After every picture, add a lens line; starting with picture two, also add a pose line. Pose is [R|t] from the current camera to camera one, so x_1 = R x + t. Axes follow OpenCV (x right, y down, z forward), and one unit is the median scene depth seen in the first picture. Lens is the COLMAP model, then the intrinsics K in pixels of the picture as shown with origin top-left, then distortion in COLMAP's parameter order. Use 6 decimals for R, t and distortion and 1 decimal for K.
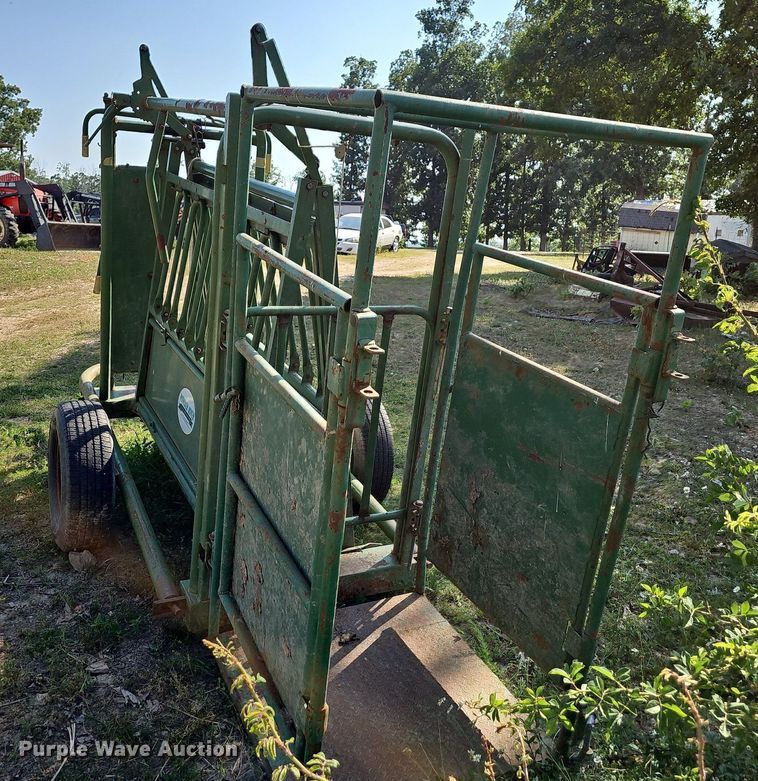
lens RADIAL K [[767.3, 0, 378.2], [0, 767.3, 380.8], [0, 0, 1]] dist [0.035677, 0.000250]
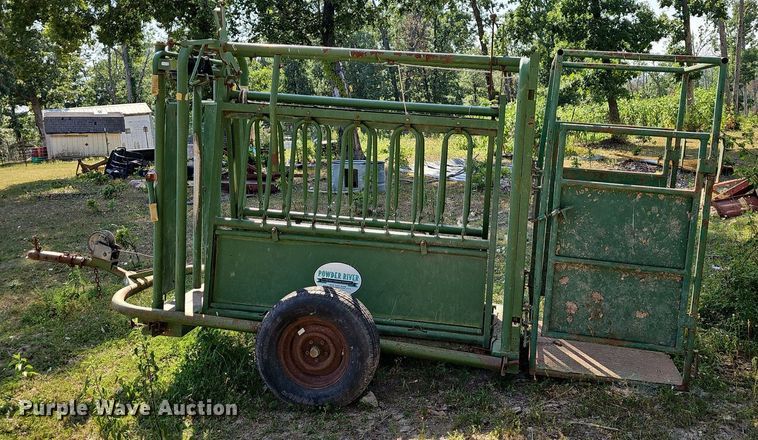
lens RADIAL K [[668.6, 0, 379.0], [0, 668.6, 220.0], [0, 0, 1]] dist [-0.001310, 0.000663]
pose [[0.584196, -0.213510, 0.783025, -1.219654], [0.259399, 0.963293, 0.069133, -0.133299], [-0.769043, 0.162729, 0.618136, 0.261455]]
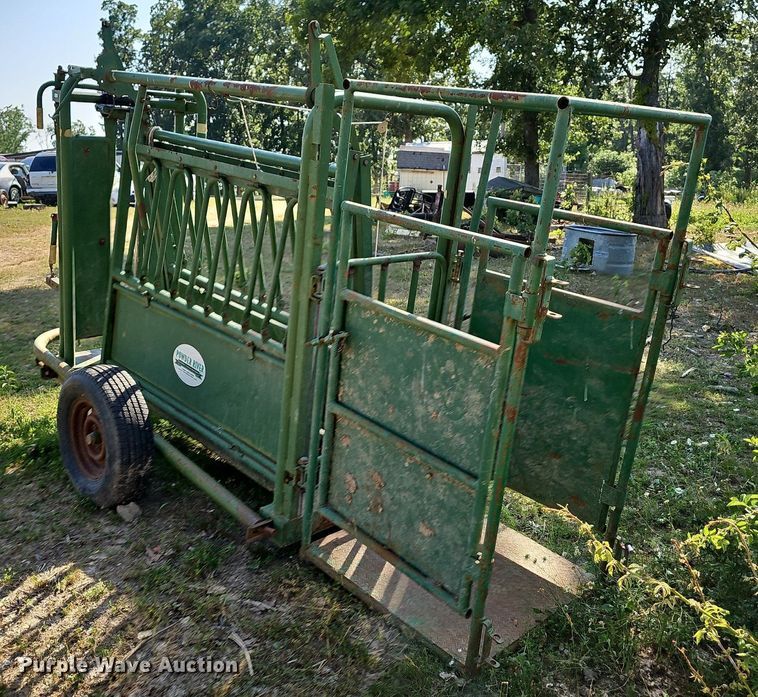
lens RADIAL K [[747.8, 0, 379.0], [0, 747.8, 348.5], [0, 0, 1]] dist [0.031518, -0.003712]
pose [[0.957322, -0.105659, 0.269020, -0.311702], [0.096552, 0.994222, 0.046900, -0.008608], [-0.272421, -0.018924, 0.961992, -0.095526]]
